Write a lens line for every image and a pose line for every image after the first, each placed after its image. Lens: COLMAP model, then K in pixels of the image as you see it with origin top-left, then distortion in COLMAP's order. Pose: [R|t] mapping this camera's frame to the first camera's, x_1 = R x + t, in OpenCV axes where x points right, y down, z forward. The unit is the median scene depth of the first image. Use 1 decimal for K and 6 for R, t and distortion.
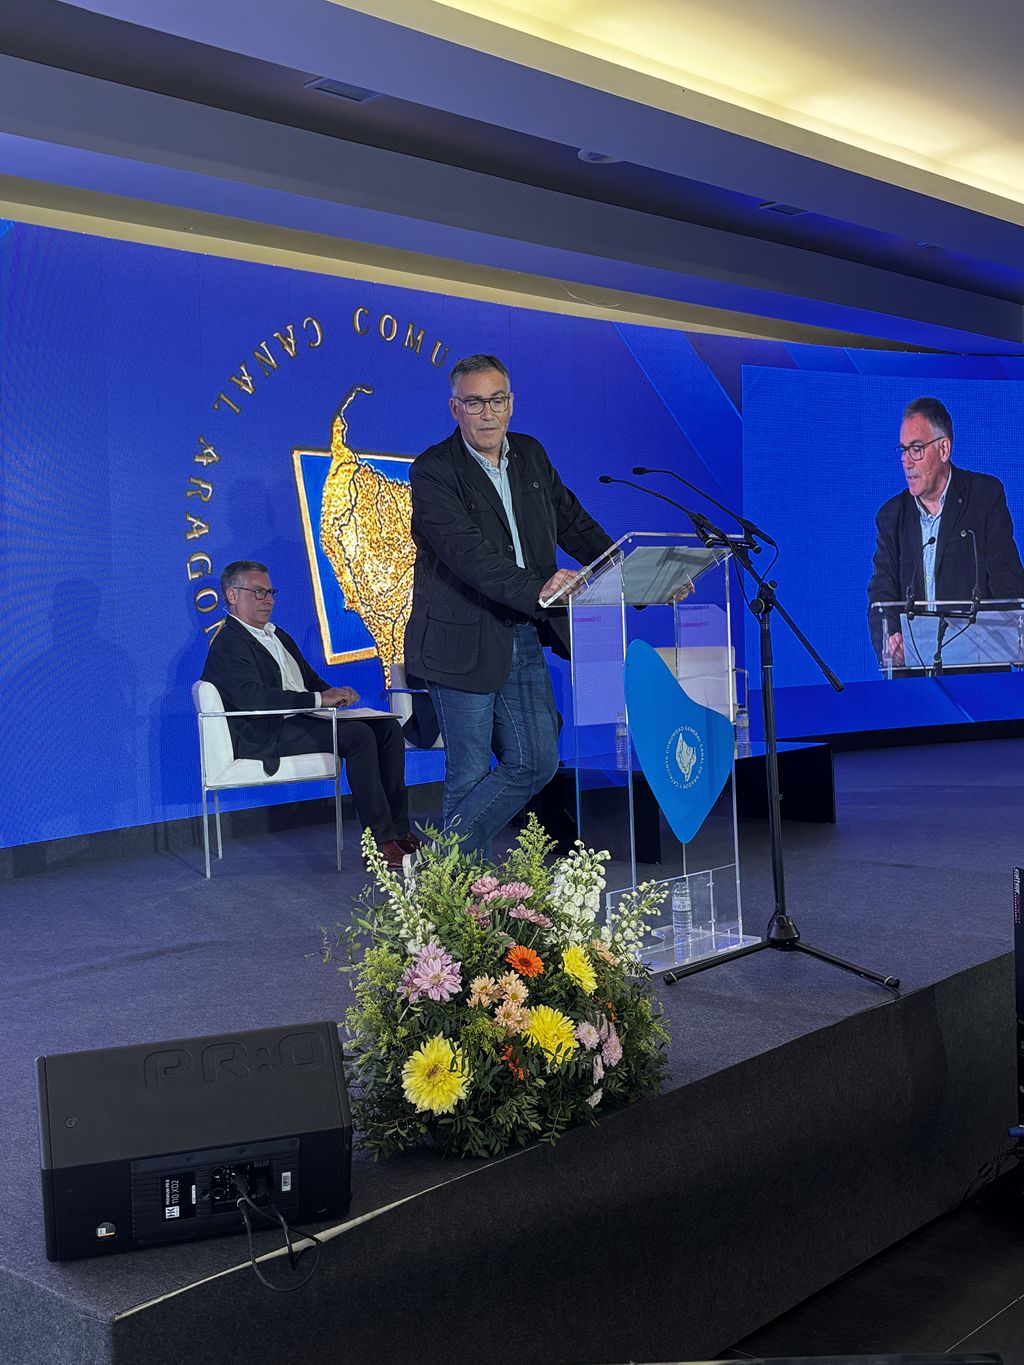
lens RADIAL K [[1581.0, 0, 512.0], [0, 1581.0, 682.5], [0, 0, 1]] dist [0.199412, -0.703470]
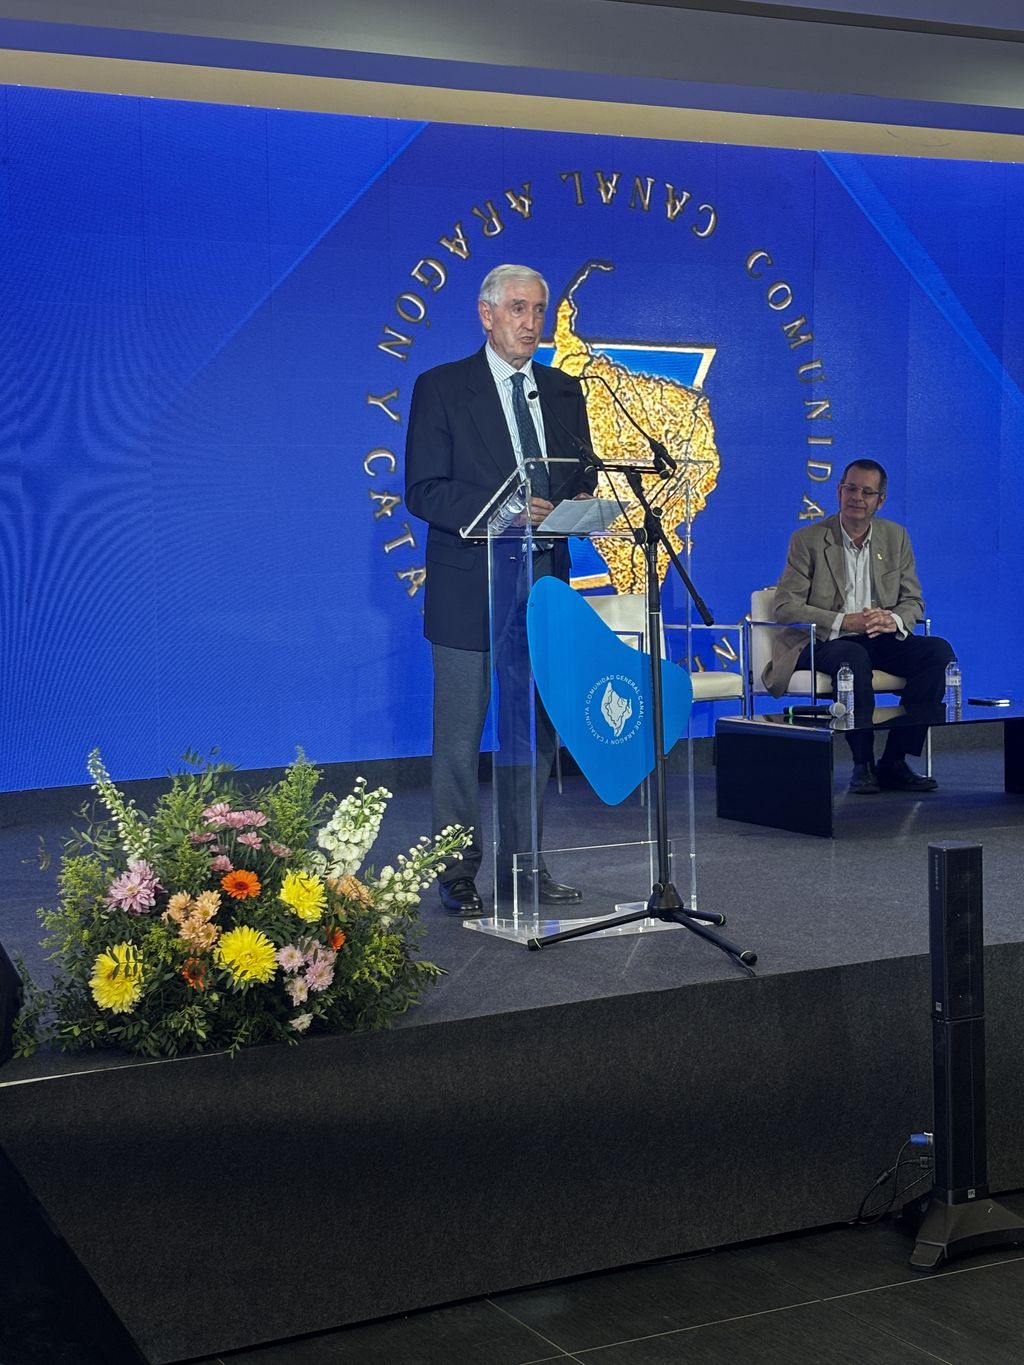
lens RADIAL K [[2187.3, 0, 512.0], [0, 2187.3, 682.5], [0, 0, 1]] dist [0.153755, -0.008973]
pose [[0.945364, 0.039799, -0.323578, 0.566515], [-0.029575, 0.998898, 0.036454, -0.013180], [0.324672, -0.024893, 0.945499, -0.266598]]
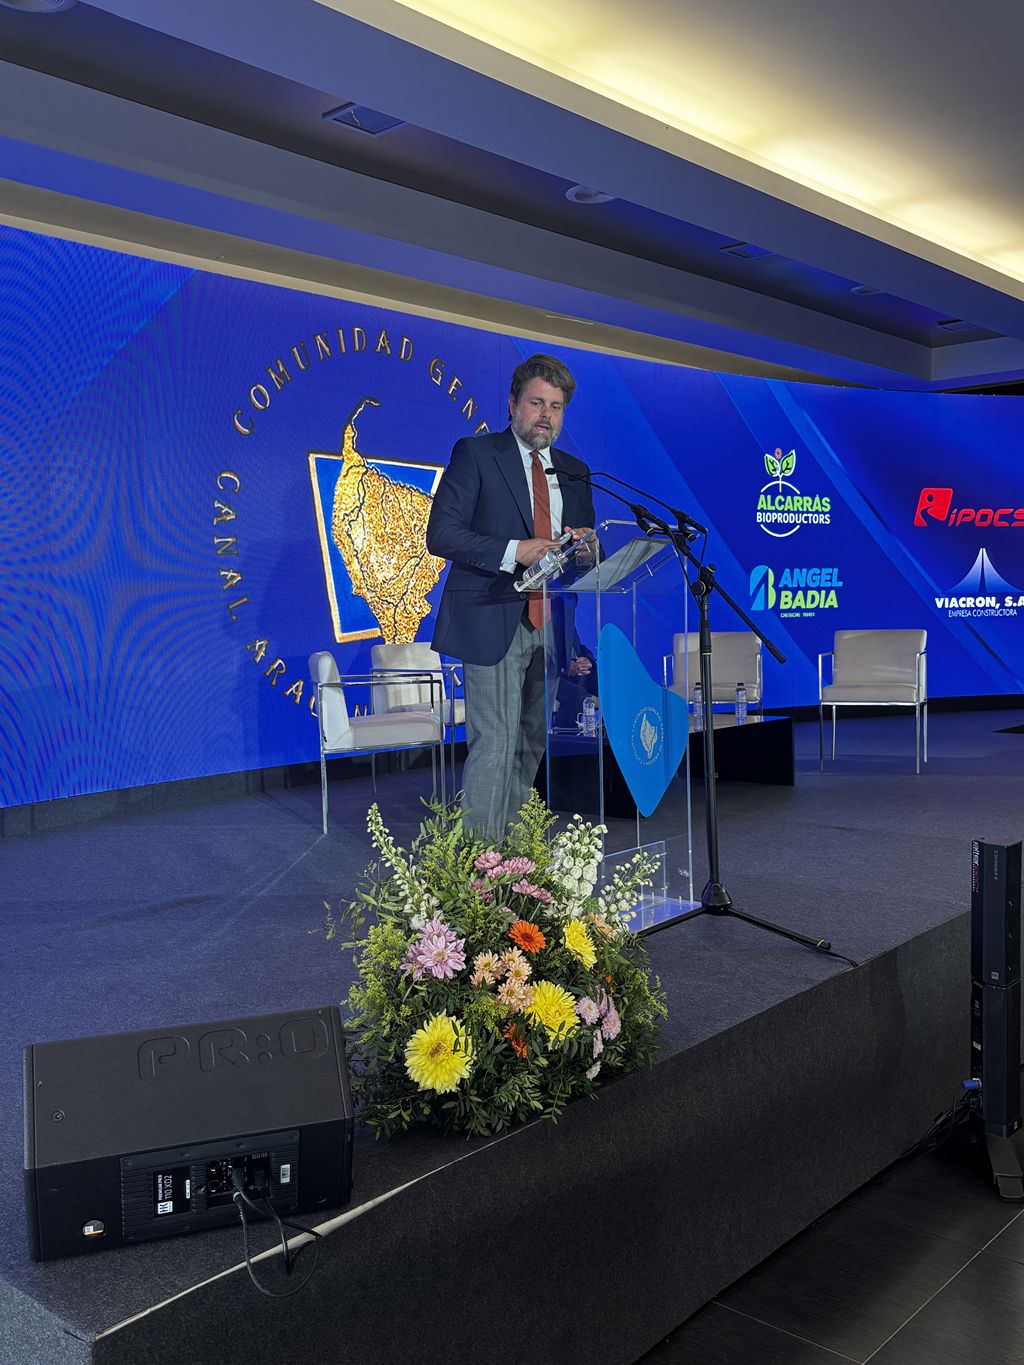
lens RADIAL K [[1280.7, 0, 512.0], [0, 1280.7, 682.5], [0, 0, 1]] dist [0.143979, -0.403260]
pose [[0.999672, 0.016301, 0.019738, -0.018079], [-0.016624, 0.999729, 0.016323, 0.000468], [-0.019466, -0.016646, 0.999672, 0.163477]]
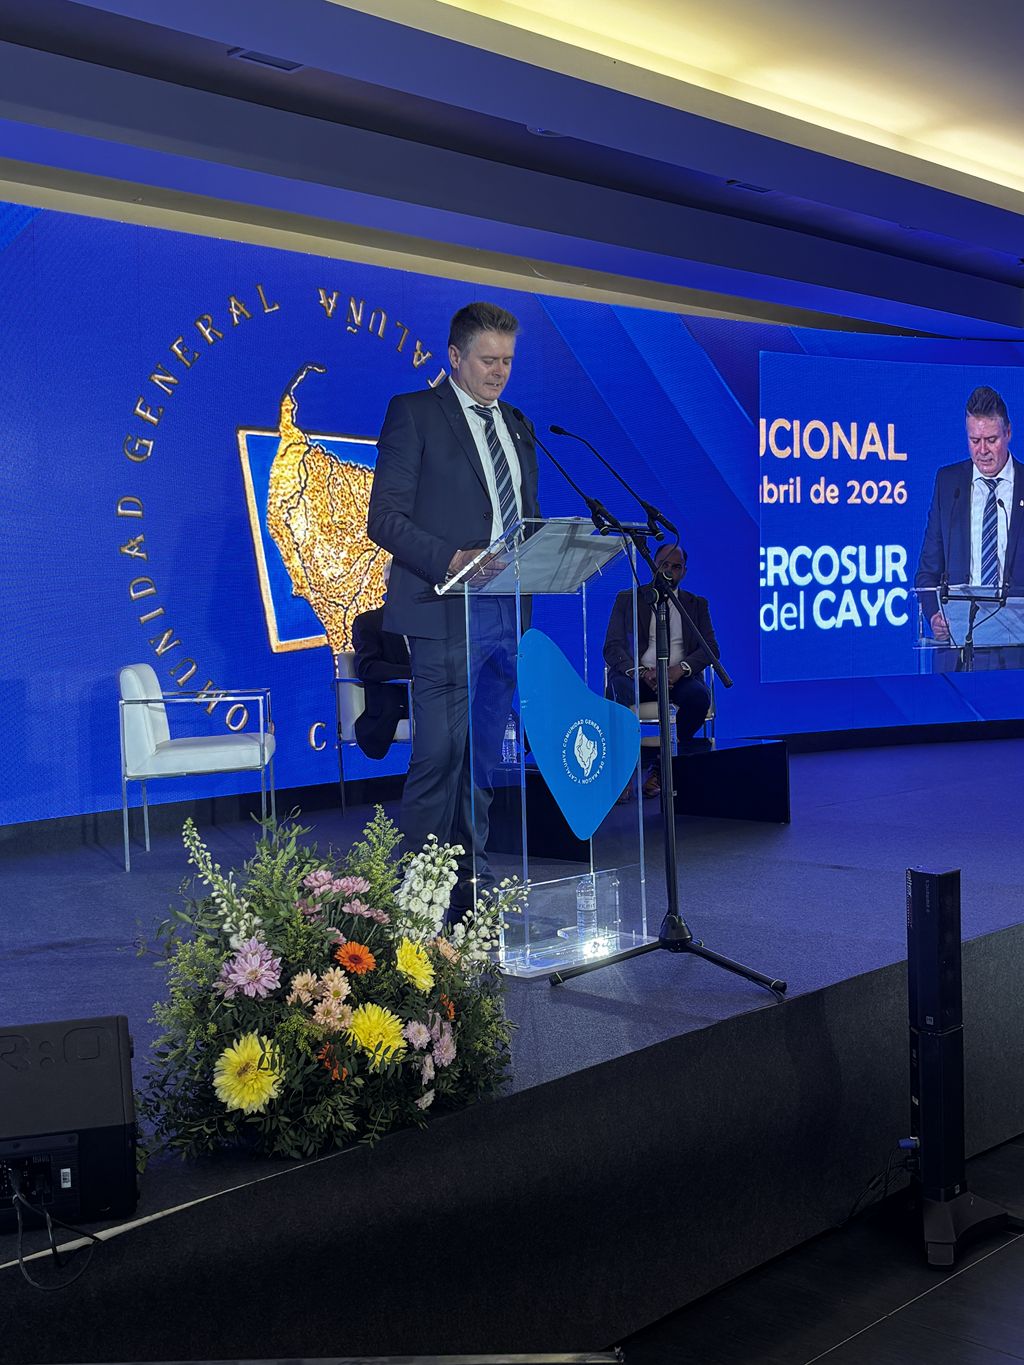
lens RADIAL K [[1644.1, 0, 512.0], [0, 1644.1, 682.5], [0, 0, 1]] dist [0.201368, -0.643194]
pose [[0.999762, 0.012529, -0.017873, 0.106537], [-0.012448, 0.999912, 0.004605, 0.001440], [0.017929, -0.004381, 0.999830, -0.006300]]
